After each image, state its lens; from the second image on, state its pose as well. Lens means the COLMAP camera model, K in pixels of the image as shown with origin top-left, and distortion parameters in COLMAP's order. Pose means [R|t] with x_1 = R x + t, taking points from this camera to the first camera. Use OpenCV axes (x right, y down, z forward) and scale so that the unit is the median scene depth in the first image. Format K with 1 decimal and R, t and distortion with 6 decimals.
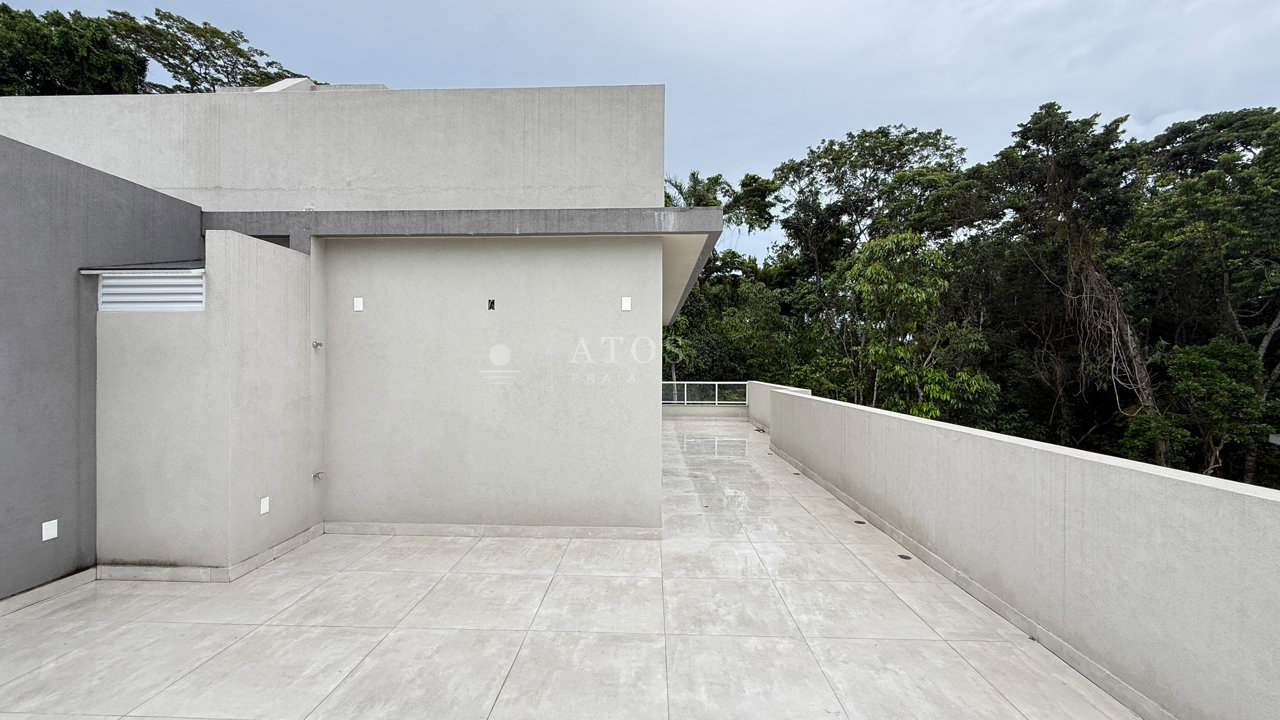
lens RADIAL K [[512.5, 0, 634.7], [0, 512.5, 360.7], [0, 0, 1]] dist [-0.000291, -0.000511]
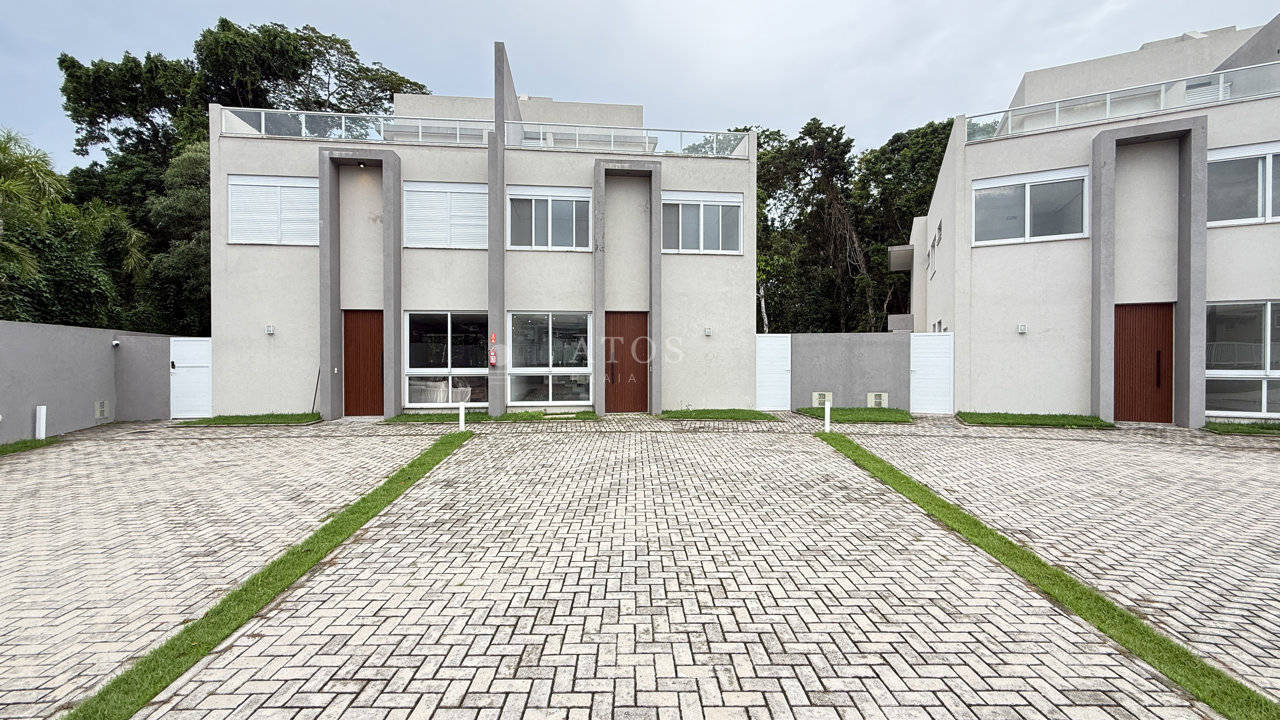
lens RADIAL K [[512.5, 0, 640.7], [0, 512.5, 361.5], [0, 0, 1]] dist [-0.000291, -0.000511]
pose [[0.991100, -0.000750, 0.133117, -0.127185], [-0.000740, 0.999938, 0.011143, 0.418633], [-0.133117, -0.011142, 0.991038, -0.886301]]
